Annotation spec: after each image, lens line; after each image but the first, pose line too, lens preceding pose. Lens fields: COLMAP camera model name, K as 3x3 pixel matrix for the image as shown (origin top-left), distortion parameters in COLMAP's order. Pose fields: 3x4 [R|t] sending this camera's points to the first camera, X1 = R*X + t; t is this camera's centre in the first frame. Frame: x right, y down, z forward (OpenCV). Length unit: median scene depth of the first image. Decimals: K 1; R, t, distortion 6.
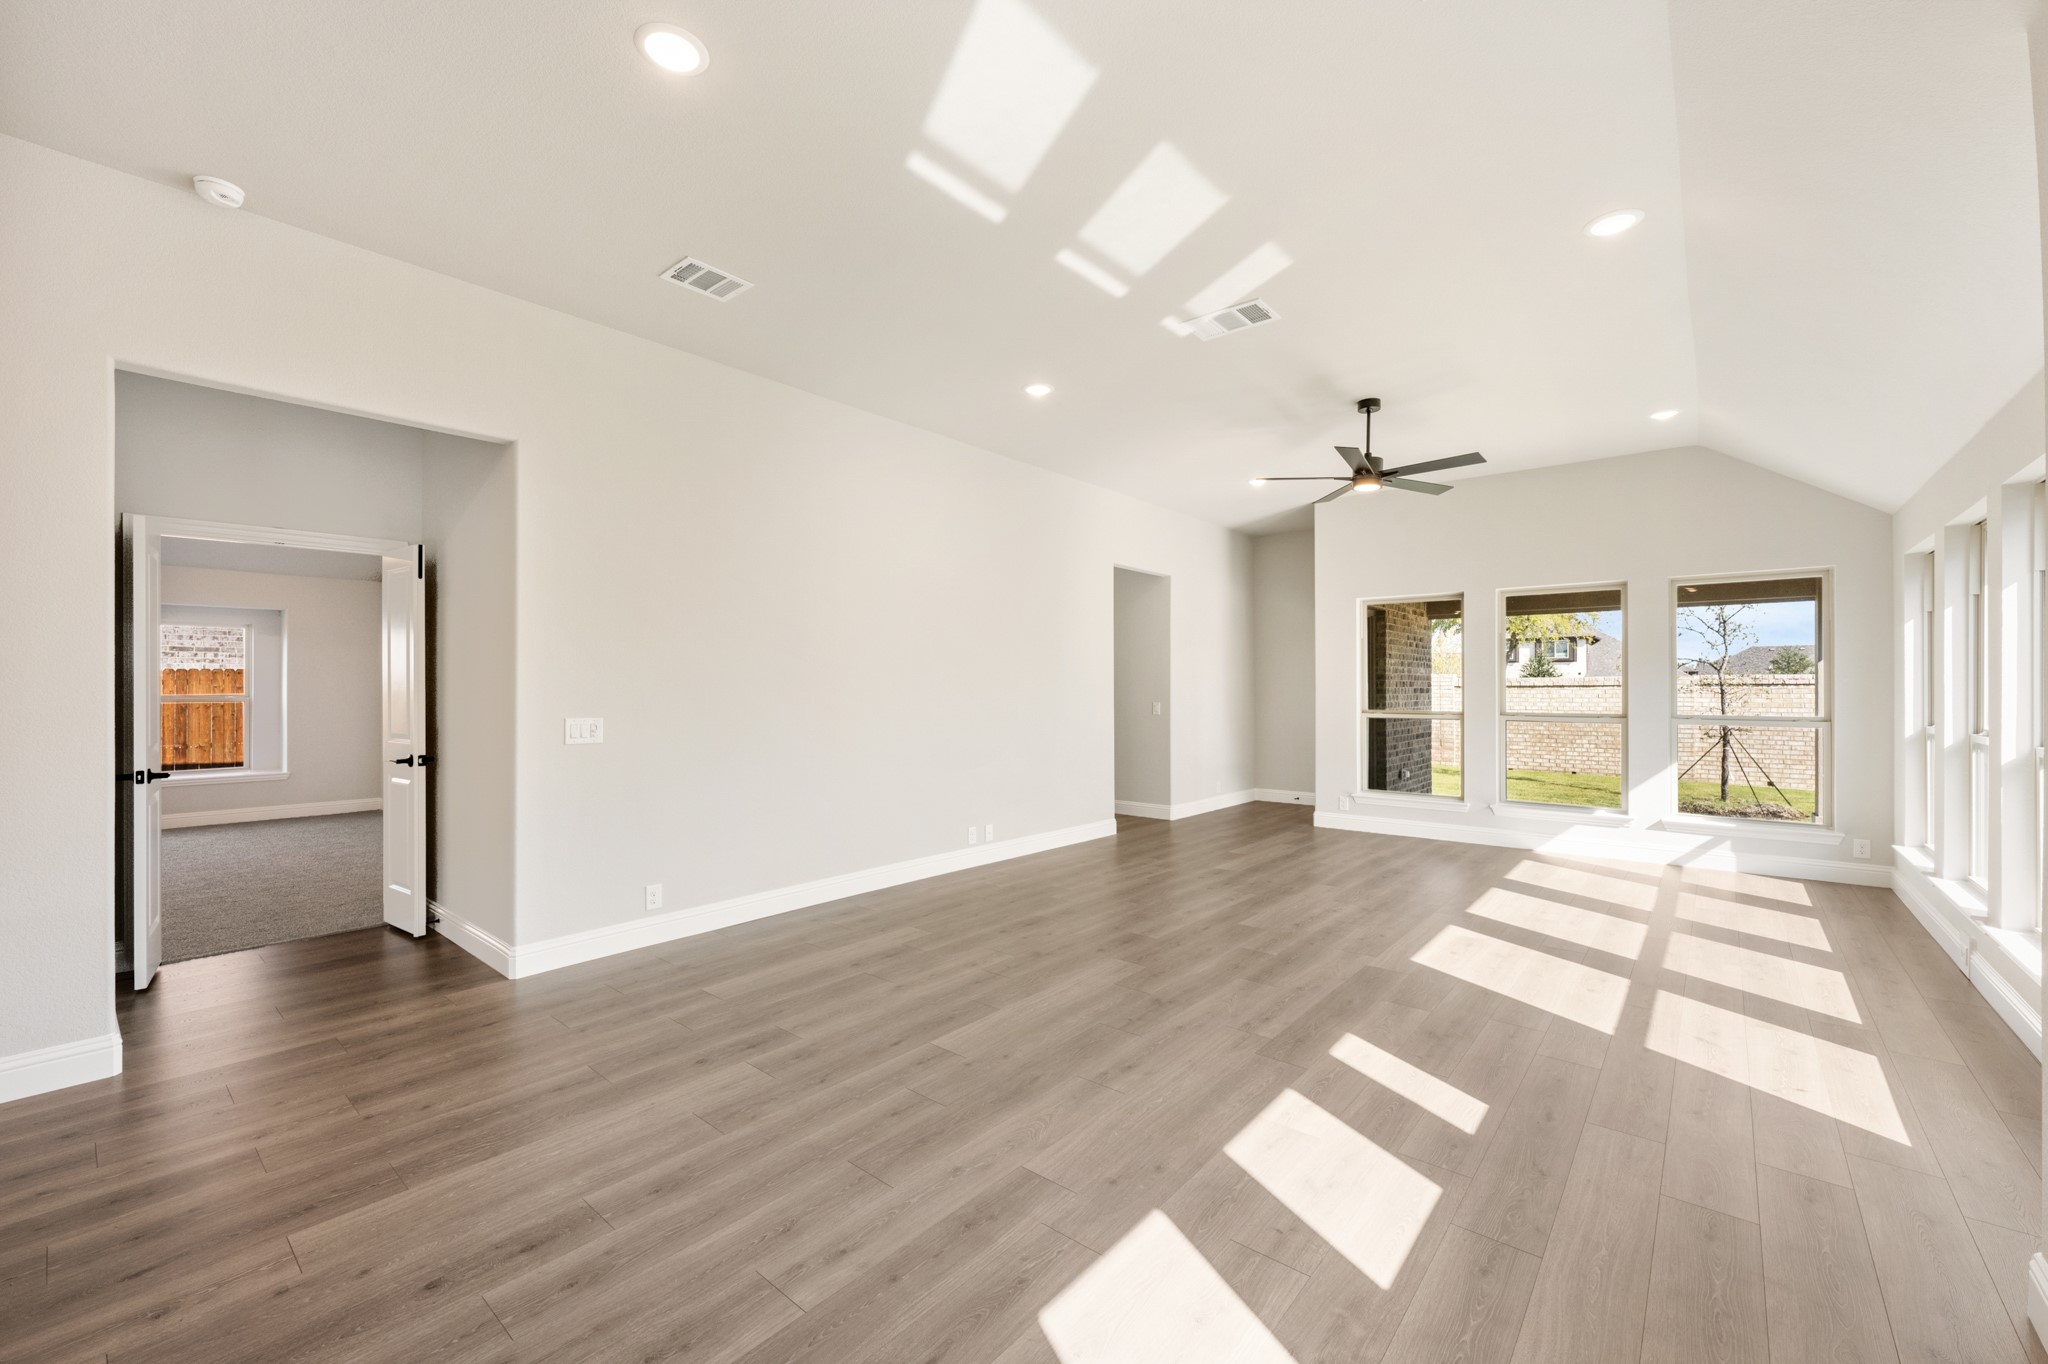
lens RADIAL K [[821.0, 0, 1024.0], [0, 821.0, 682.0], [0, 0, 1]] dist [0.000196, 0.000010]
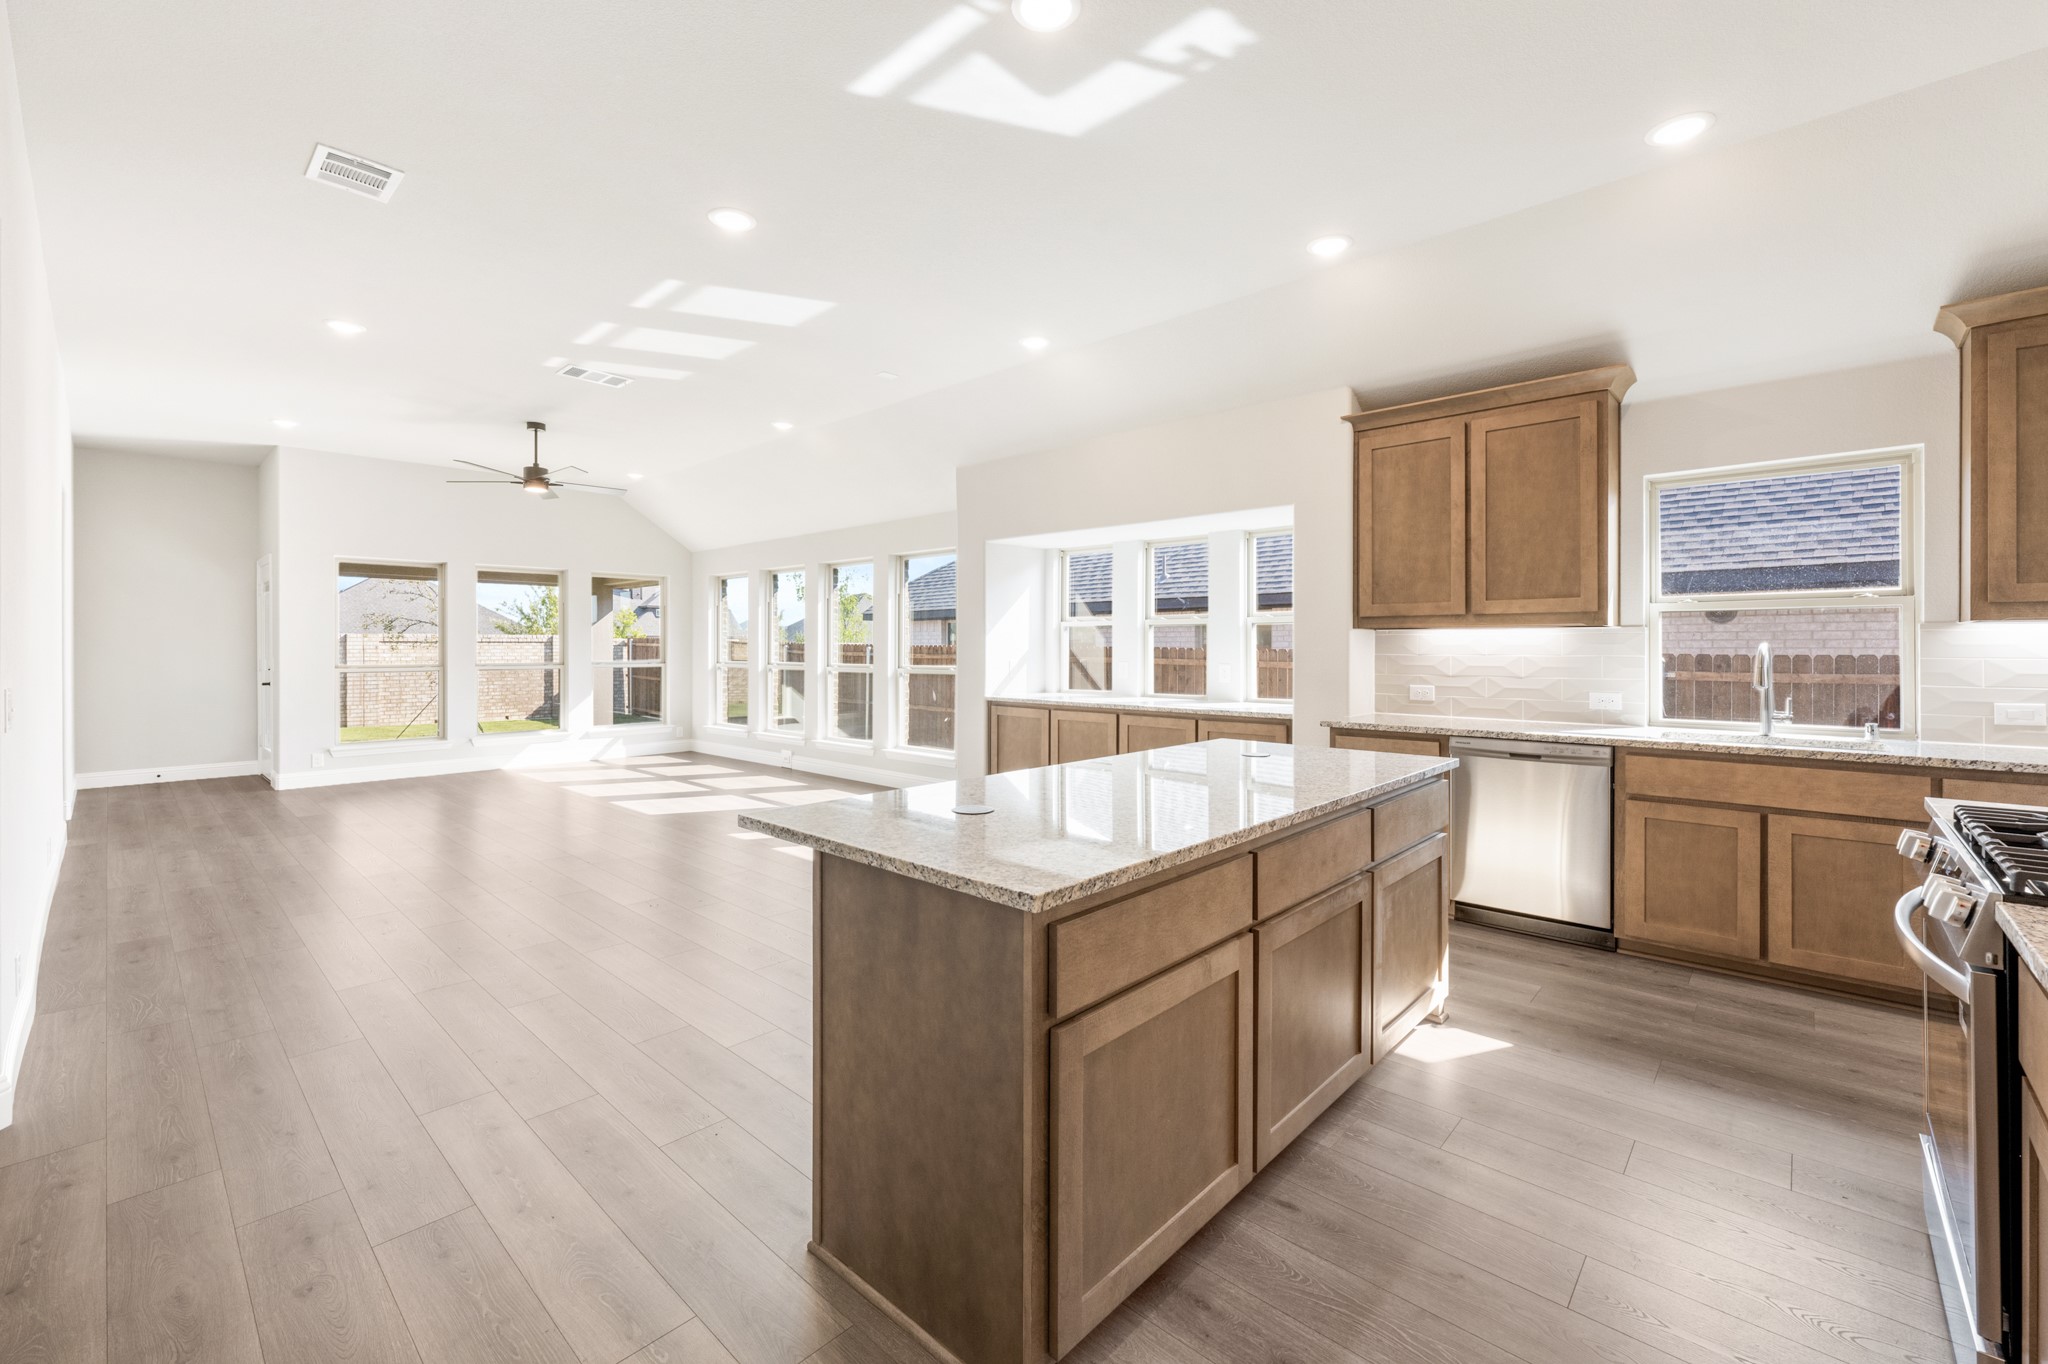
lens RADIAL K [[832.0, 0, 1022.4], [0, 832.0, 648.2], [0, 0, 1]] dist [0.000557, 0.000116]
pose [[0.030541, -0.001057, 0.999533, -1.097645], [-0.009502, 0.999954, 0.001348, 0.006987], [-0.999488, -0.009538, 0.030529, 0.233960]]
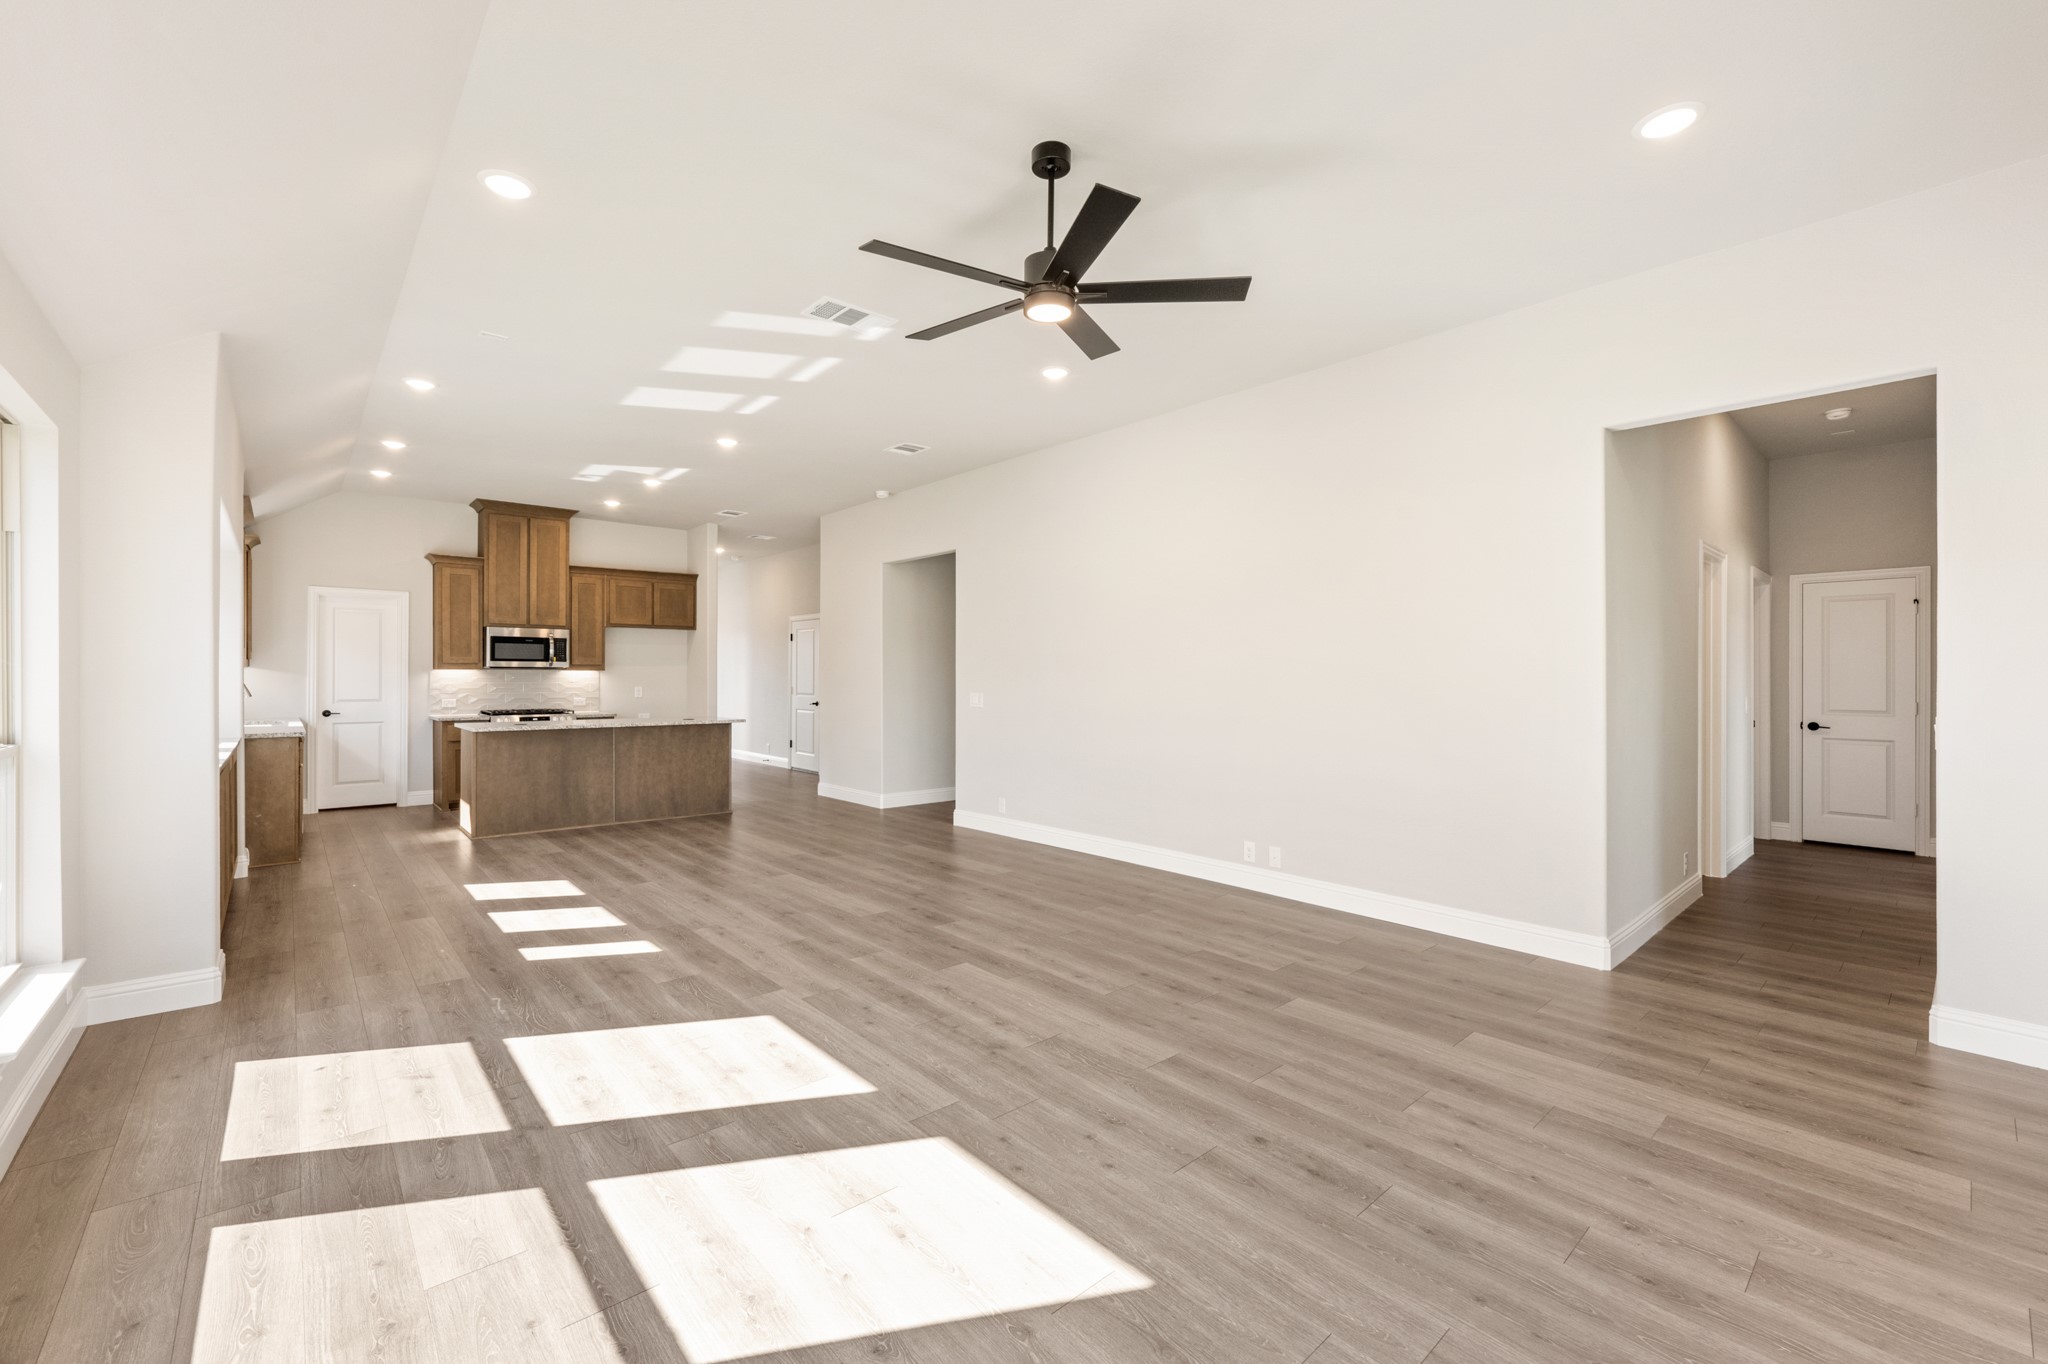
lens RADIAL K [[821.0, 0, 1024.0], [0, 821.0, 682.0], [0, 0, 1]] dist [0.000196, 0.000010]
pose [[-0.136928, 0.004870, -0.990569, 1.243394], [0.006942, 0.999968, 0.003956, 0.009065], [0.990557, -0.006335, -0.136957, 1.358627]]
